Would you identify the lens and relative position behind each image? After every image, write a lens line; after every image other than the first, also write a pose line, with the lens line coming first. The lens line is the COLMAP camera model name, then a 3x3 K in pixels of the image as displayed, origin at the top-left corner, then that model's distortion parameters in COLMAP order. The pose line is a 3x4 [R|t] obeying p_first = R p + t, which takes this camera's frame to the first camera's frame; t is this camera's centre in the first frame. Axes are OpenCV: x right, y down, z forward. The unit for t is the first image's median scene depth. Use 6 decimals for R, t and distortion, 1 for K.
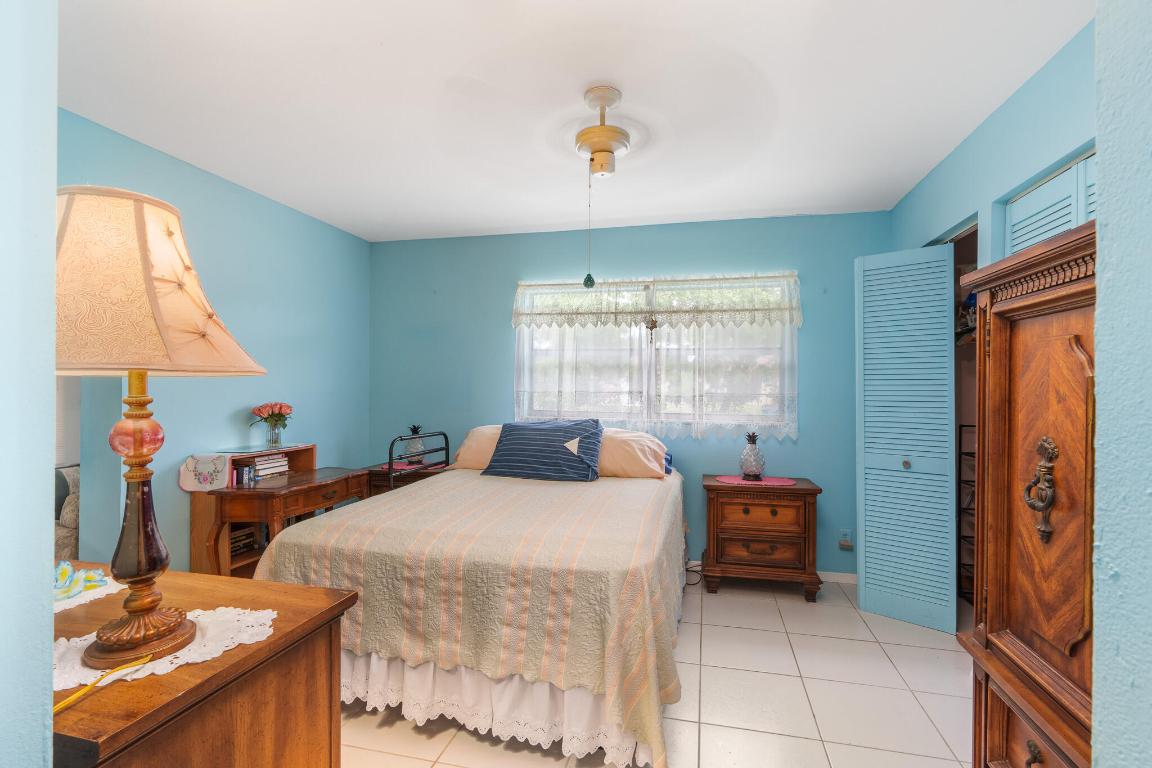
lens RADIAL K [[524.0, 0, 573.2], [0, 524.0, 385.9], [0, 0, 1]] dist [-0.001193, -0.000047]
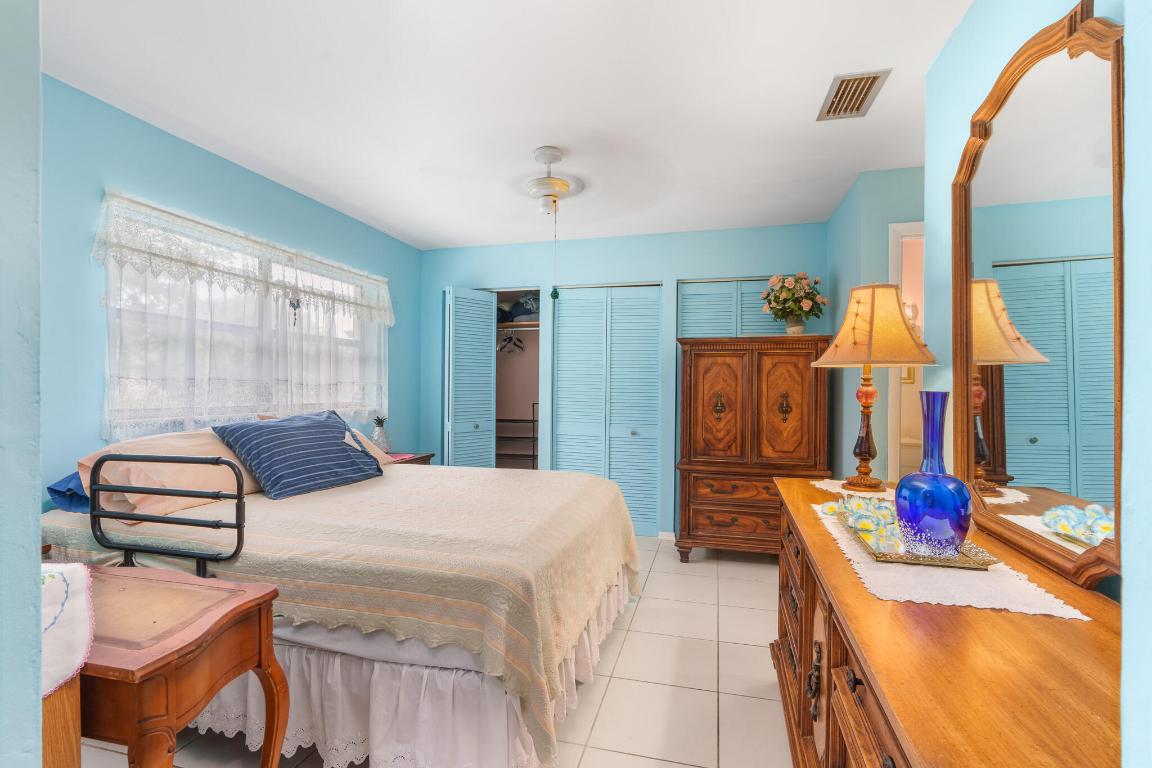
lens RADIAL K [[524.0, 0, 573.2], [0, 524.0, 385.9], [0, 0, 1]] dist [-0.001193, -0.000047]
pose [[0.029844, -0.003820, 0.999547, -0.851112], [-0.006265, 0.999972, 0.004009, 0.017899], [-0.999535, -0.006382, 0.029819, 0.607164]]
